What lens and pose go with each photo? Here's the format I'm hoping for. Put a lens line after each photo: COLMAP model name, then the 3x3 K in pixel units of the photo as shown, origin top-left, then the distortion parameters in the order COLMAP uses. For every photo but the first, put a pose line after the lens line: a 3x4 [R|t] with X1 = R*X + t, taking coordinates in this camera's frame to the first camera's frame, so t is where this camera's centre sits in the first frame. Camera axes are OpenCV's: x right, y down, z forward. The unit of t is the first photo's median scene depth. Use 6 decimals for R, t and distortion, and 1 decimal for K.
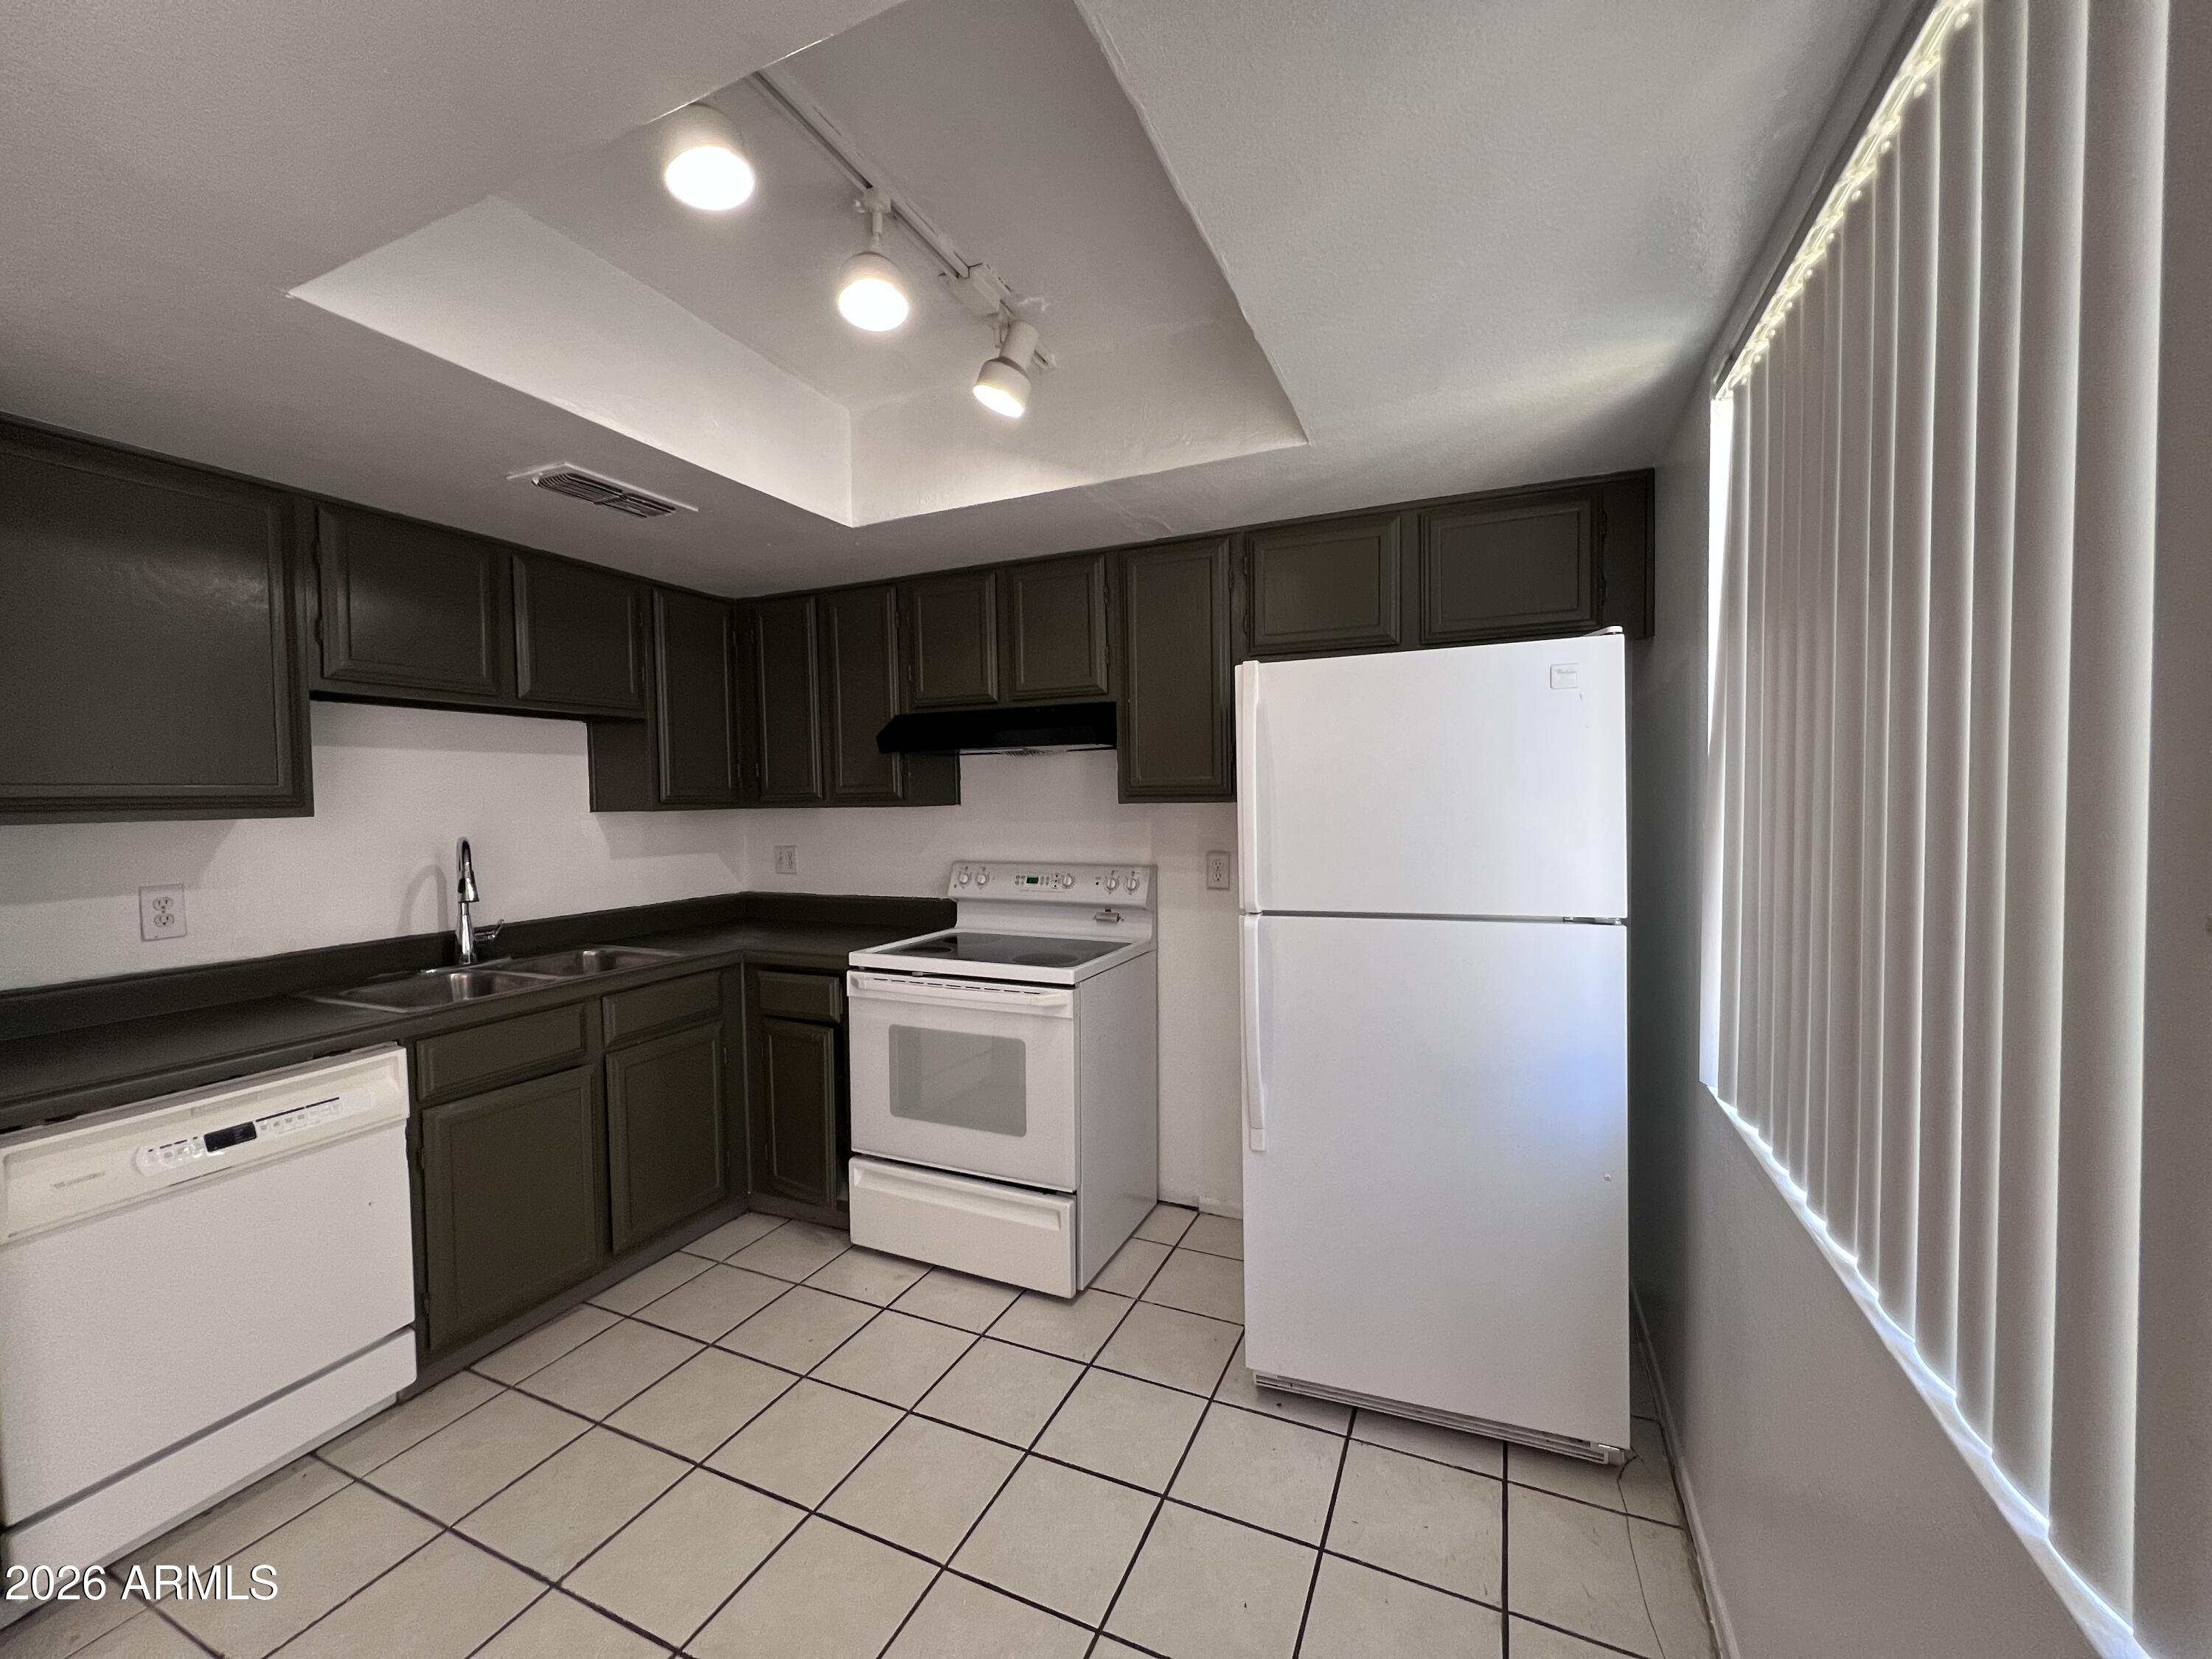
lens RADIAL K [[886.1, 0, 1106.0], [0, 886.1, 829.5], [0, 0, 1]] dist [-0.000807, 0.000869]
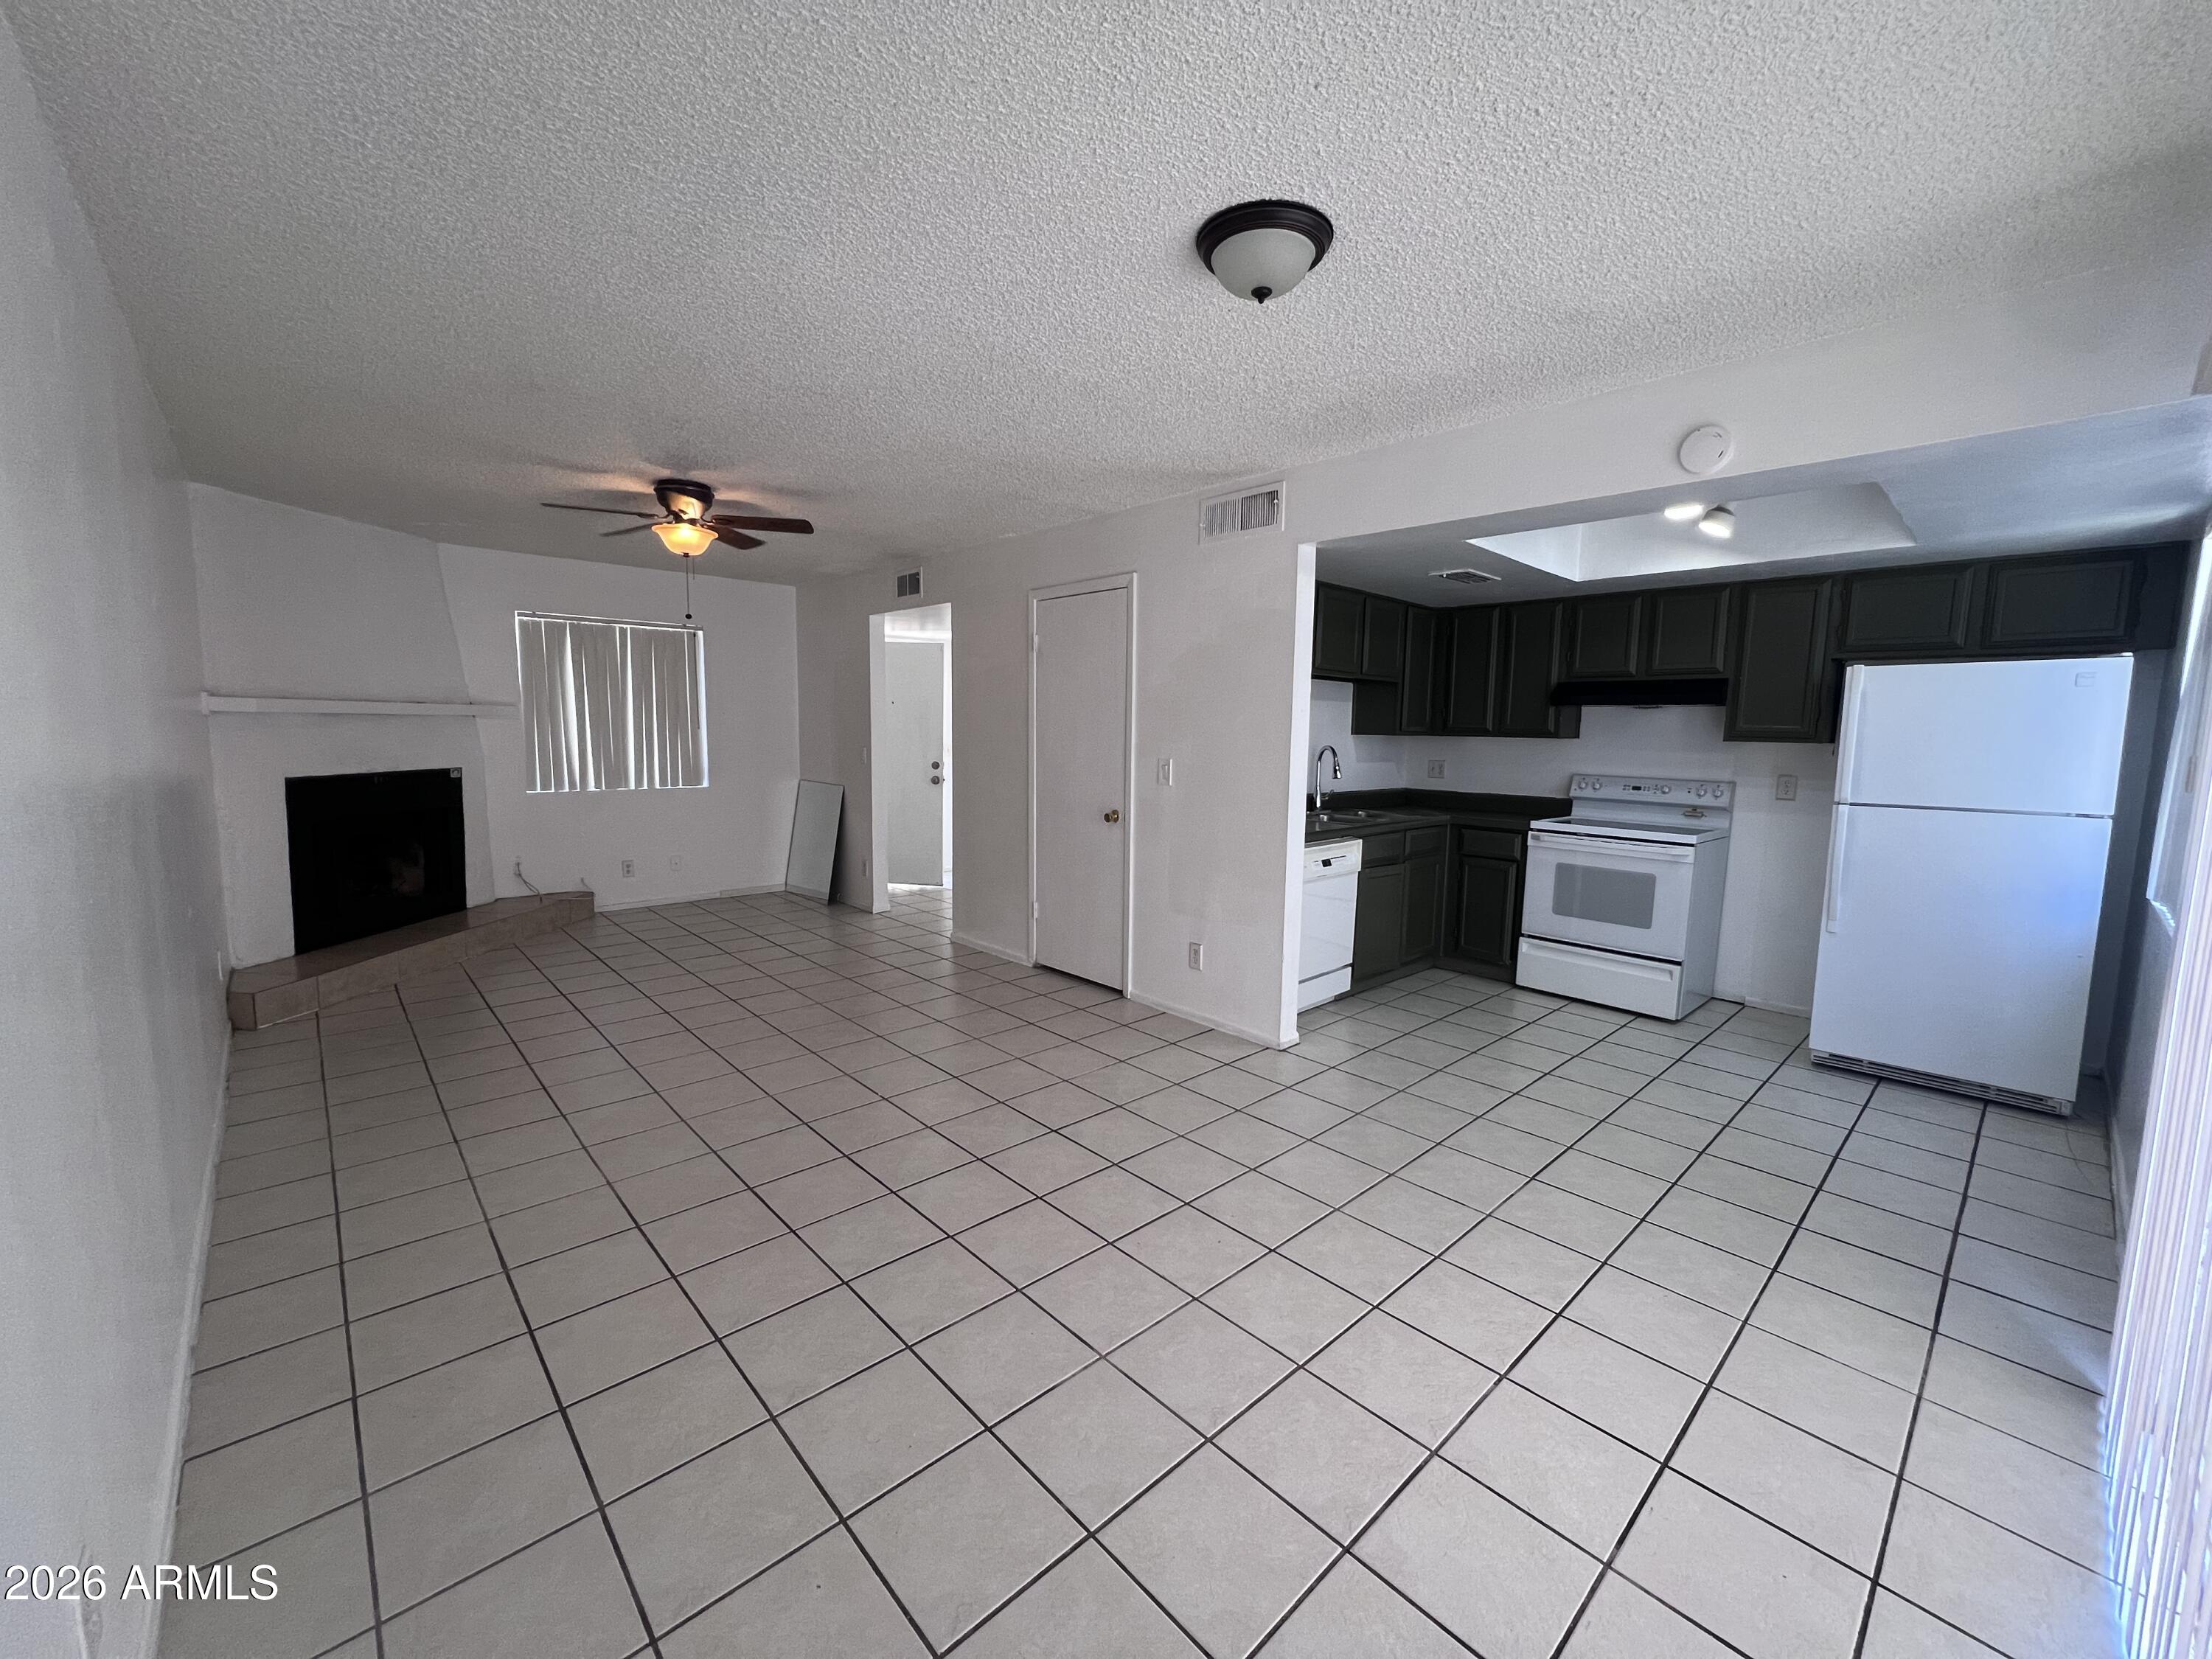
lens RADIAL K [[886.1, 0, 1106.0], [0, 886.1, 829.5], [0, 0, 1]] dist [-0.000807, 0.000869]
pose [[0.918391, 0.076516, -0.388206, -0.394699], [-0.046400, 0.995181, 0.086380, 0.045444], [0.392945, -0.061318, 0.917515, -0.975397]]
